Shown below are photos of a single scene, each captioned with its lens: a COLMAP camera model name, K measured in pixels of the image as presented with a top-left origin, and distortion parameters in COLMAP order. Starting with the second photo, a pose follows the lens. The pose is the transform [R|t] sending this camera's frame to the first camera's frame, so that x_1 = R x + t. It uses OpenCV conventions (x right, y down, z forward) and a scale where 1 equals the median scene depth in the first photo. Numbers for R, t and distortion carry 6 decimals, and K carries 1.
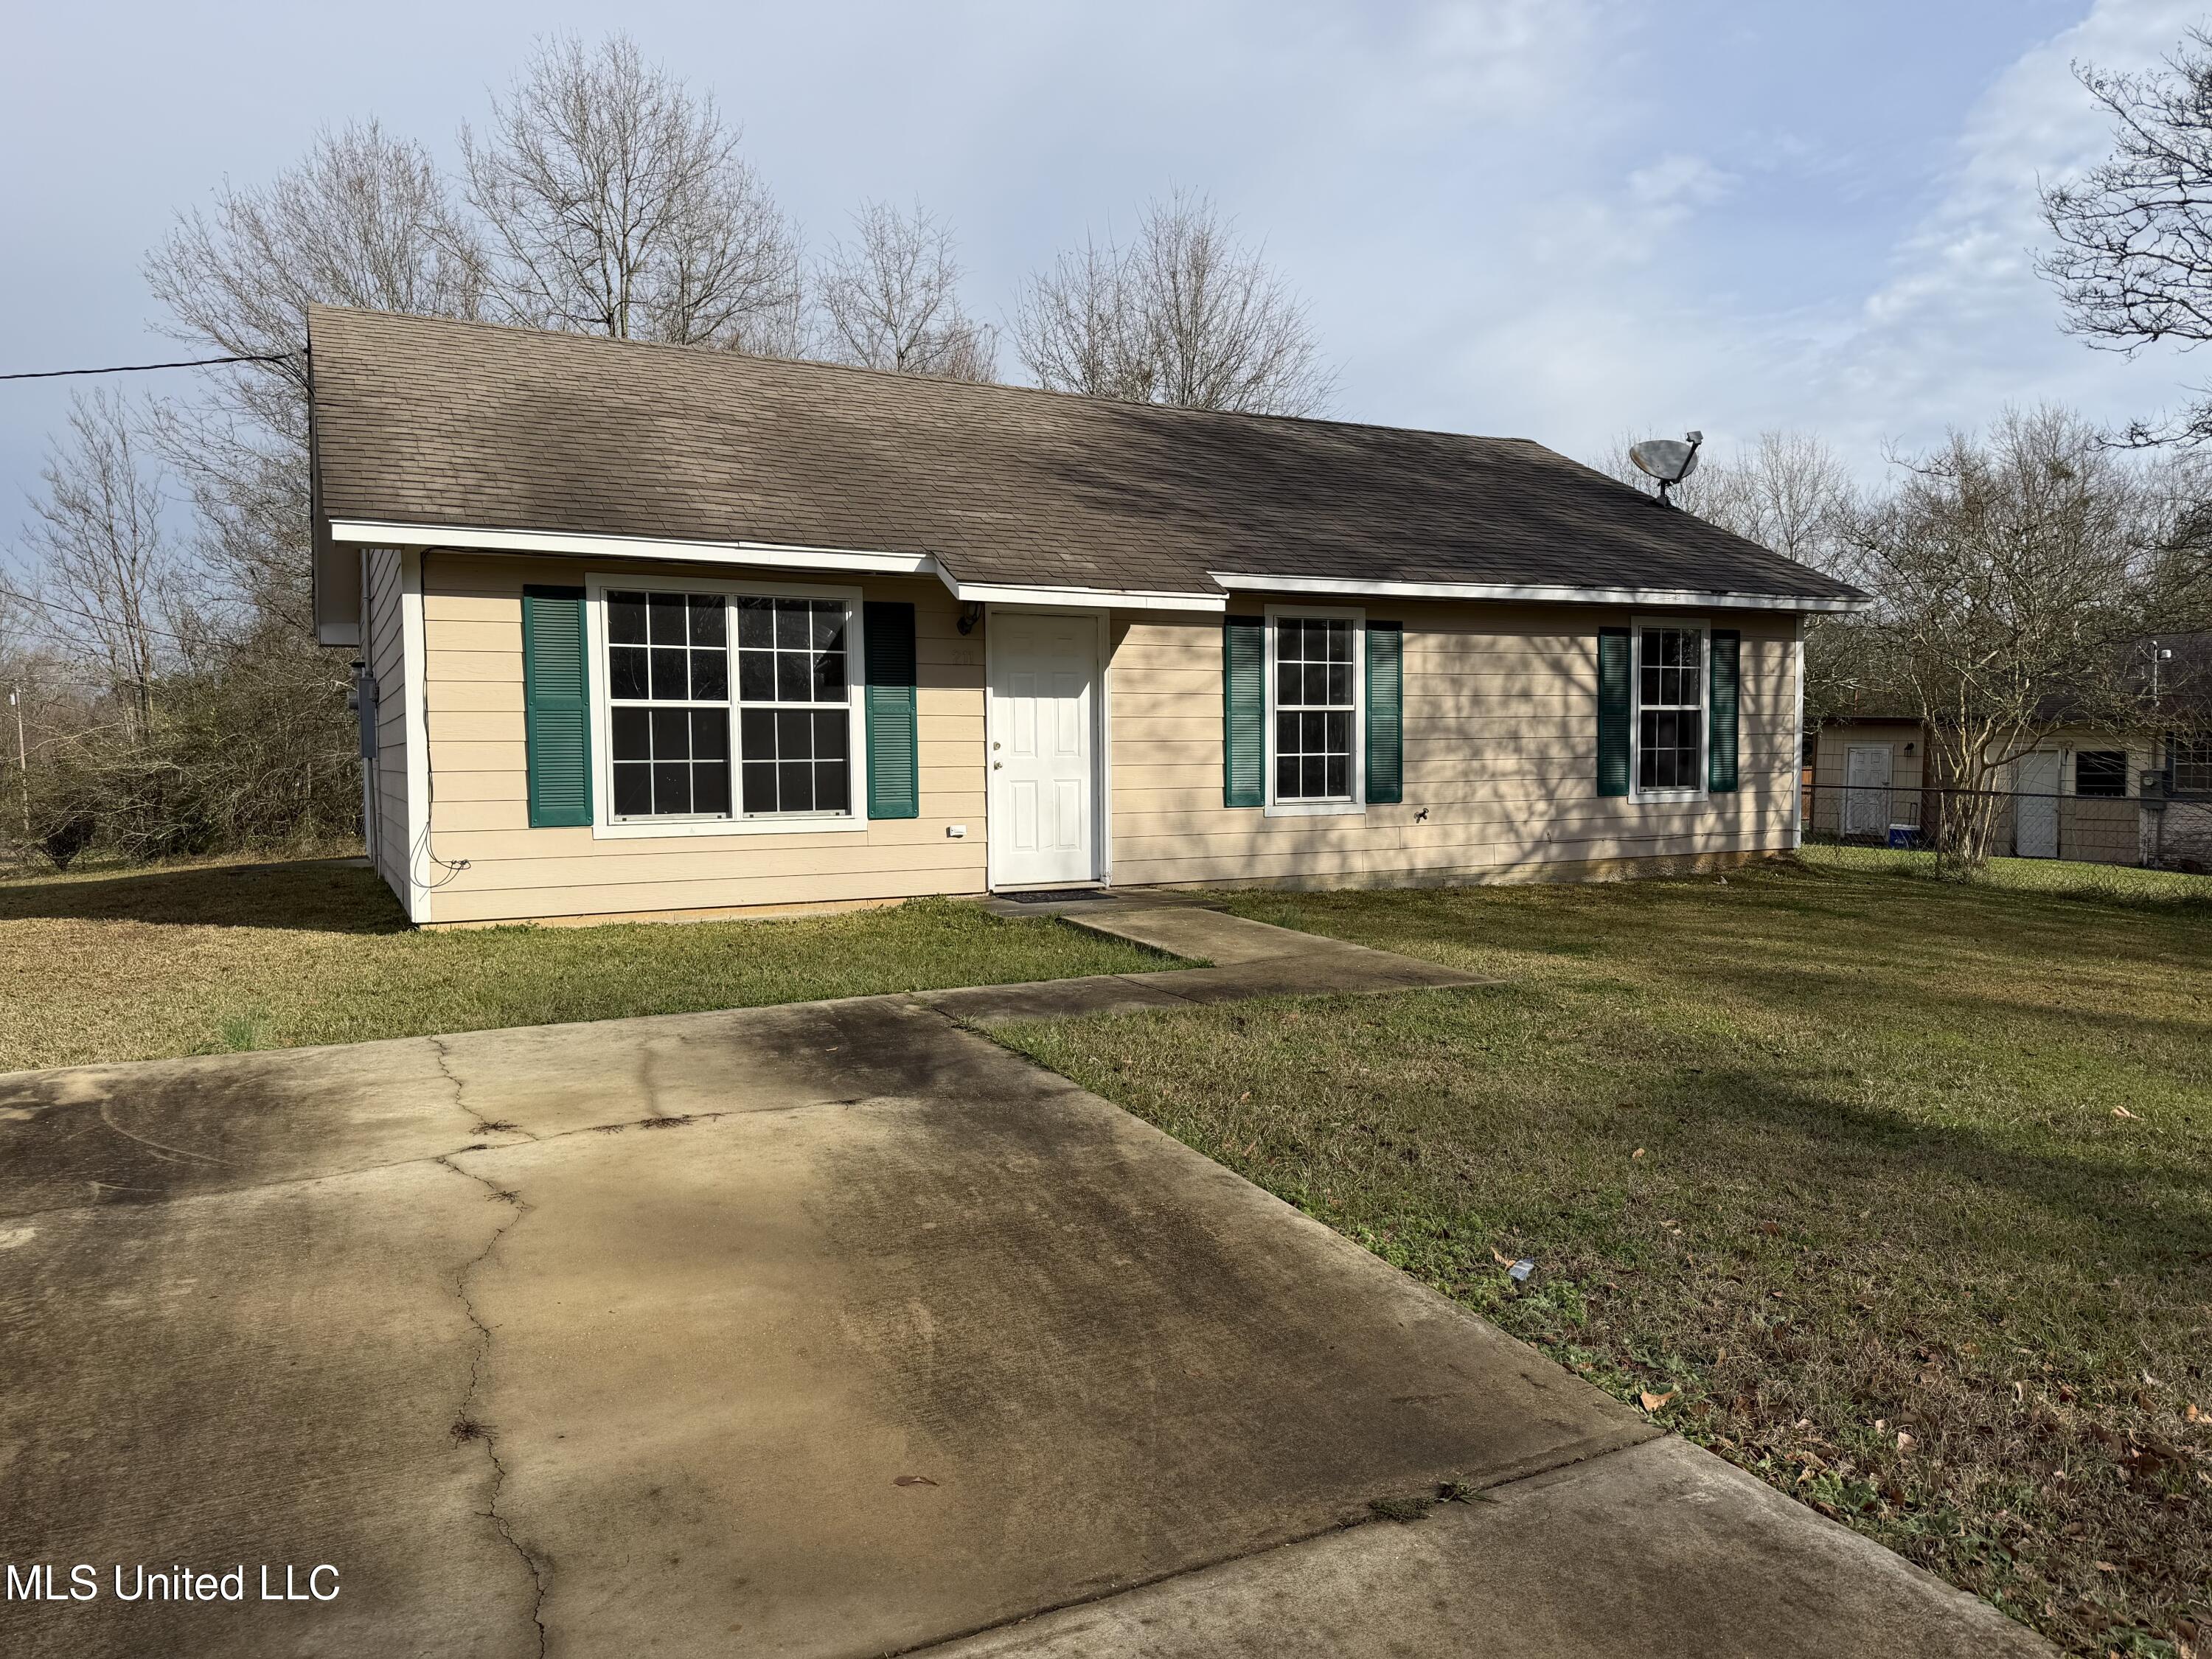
lens RADIAL K [[1531.6, 0, 1115.9], [0, 1531.6, 828.5], [0, 0, 1]] dist [0.161111, -0.268200]
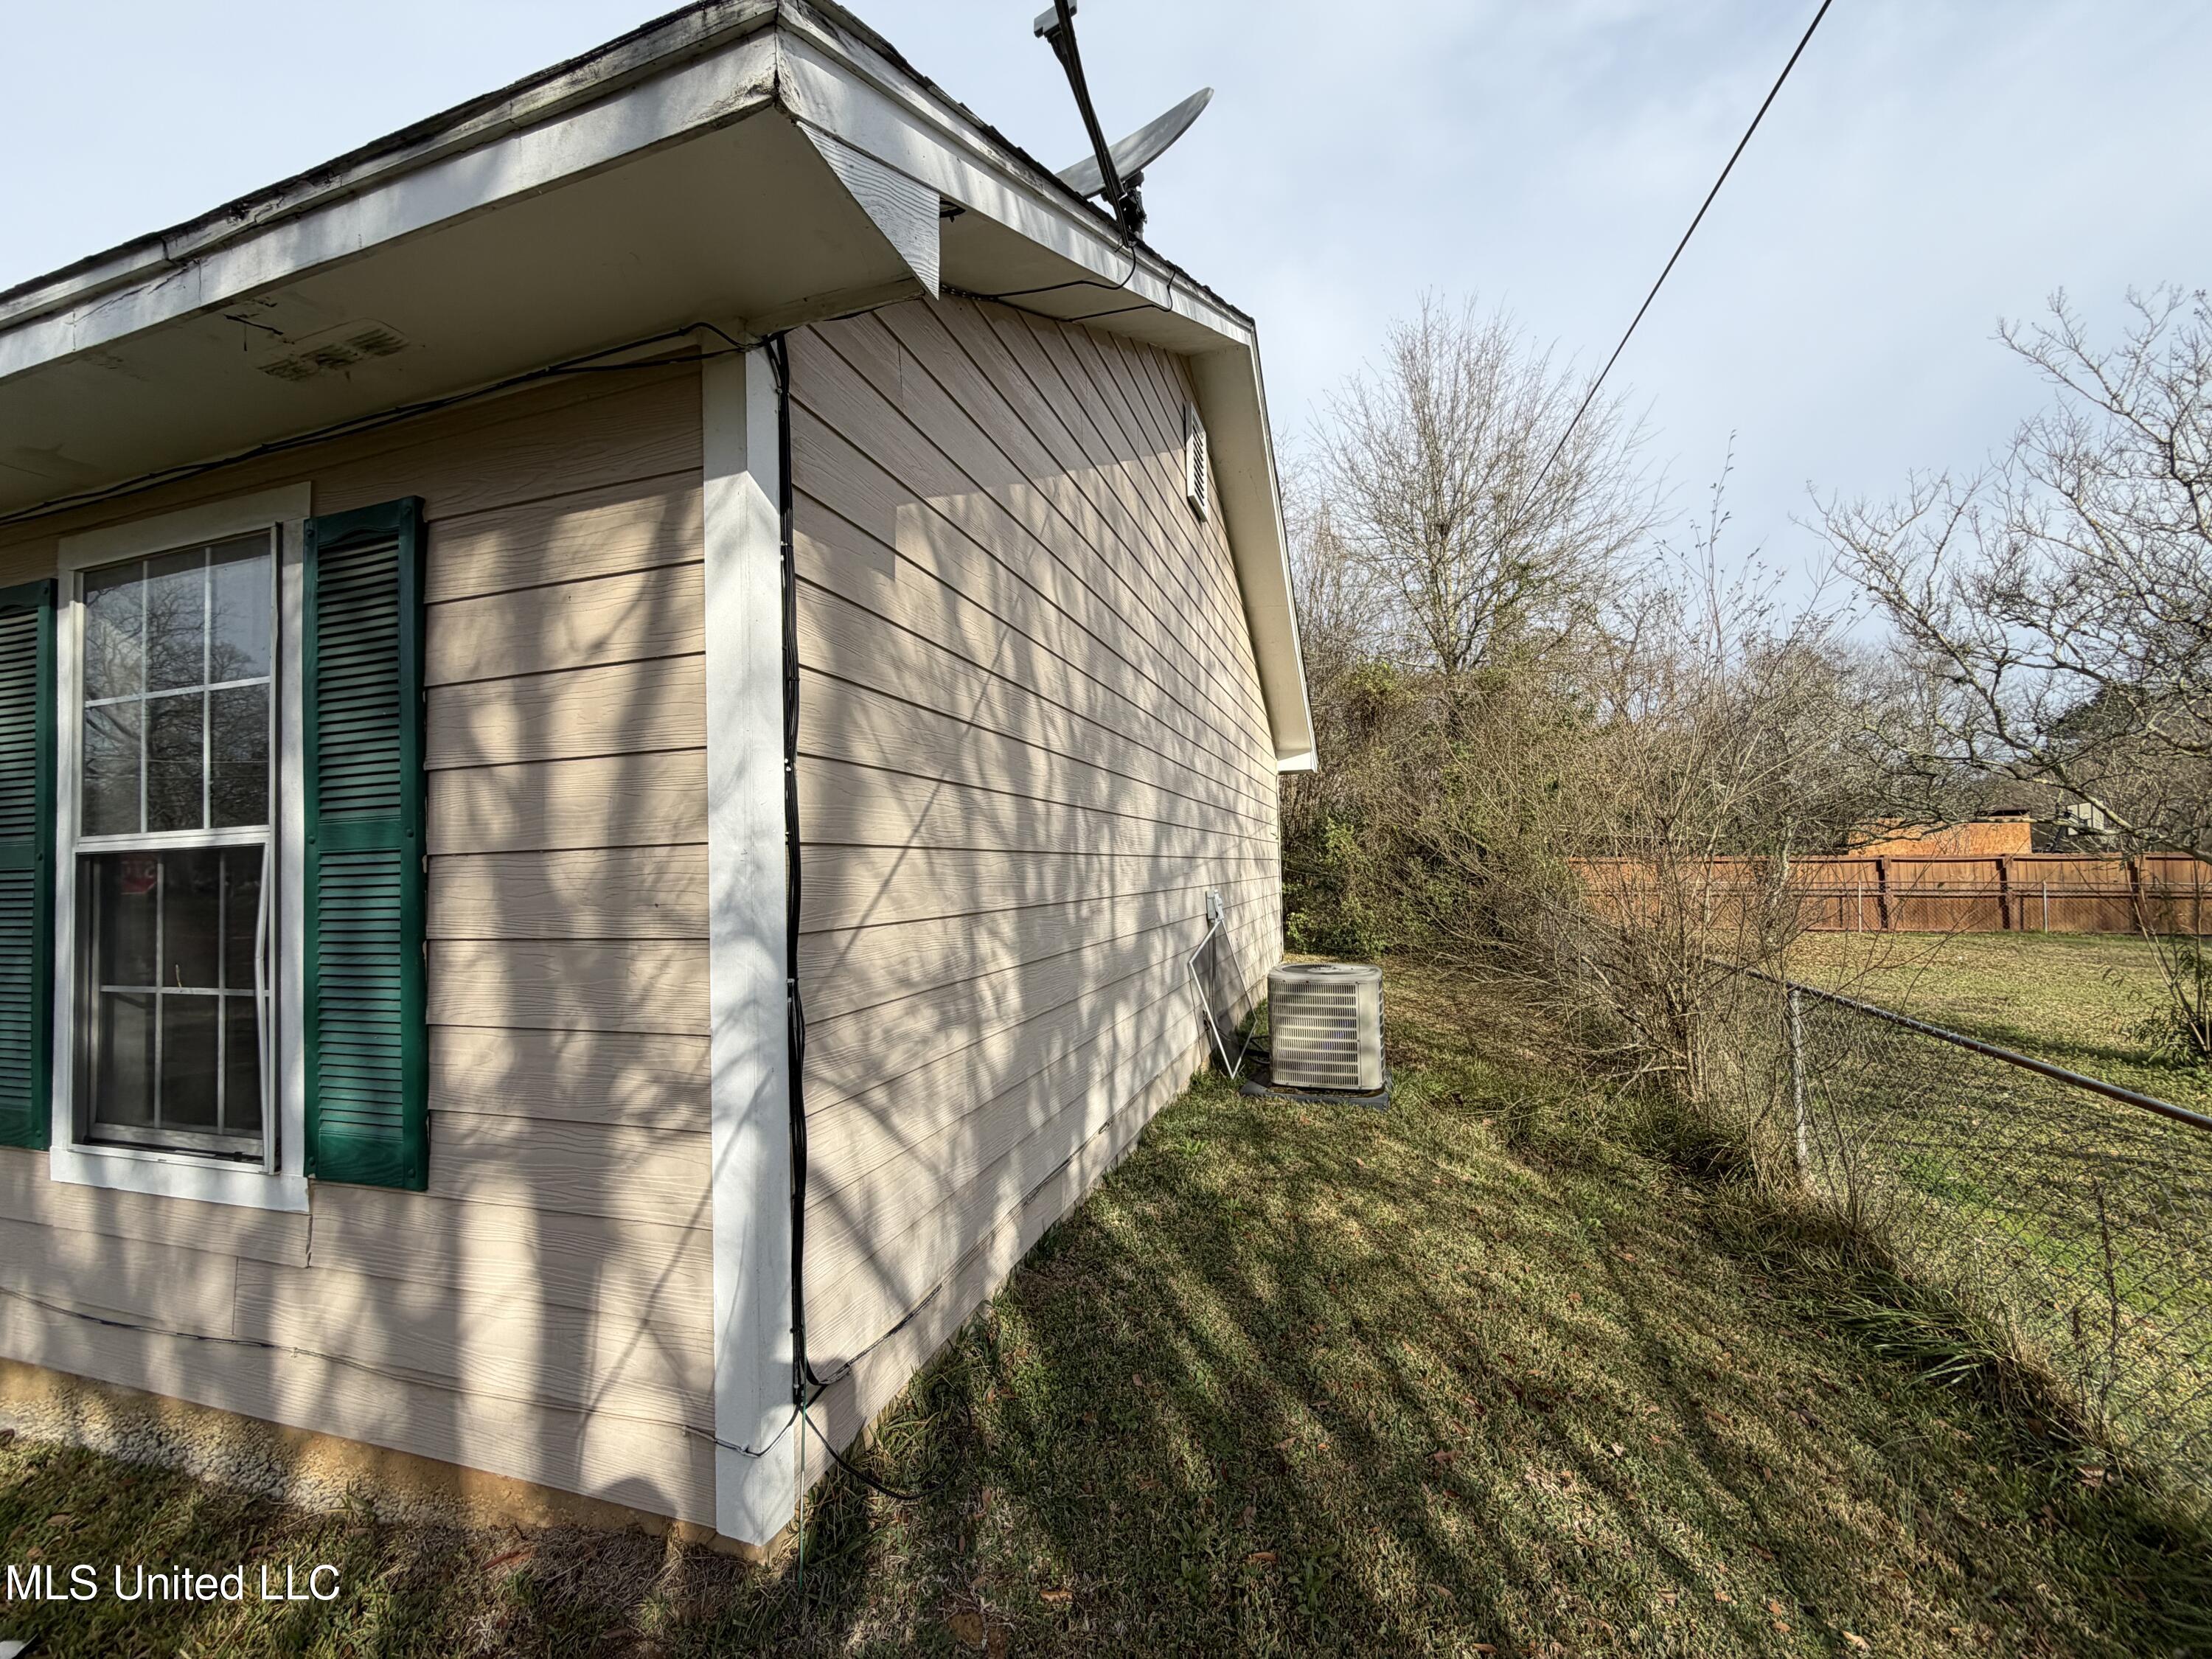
lens RADIAL K [[883.5, 0, 1092.6], [0, 883.5, 832.7], [0, 0, 1]] dist [0.001597, 0.000047]
pose [[0.703953, -0.039462, -0.709149, 0.643933], [-0.013698, 0.997515, -0.069106, -0.079403], [0.710114, 0.058361, 0.701663, 1.123983]]
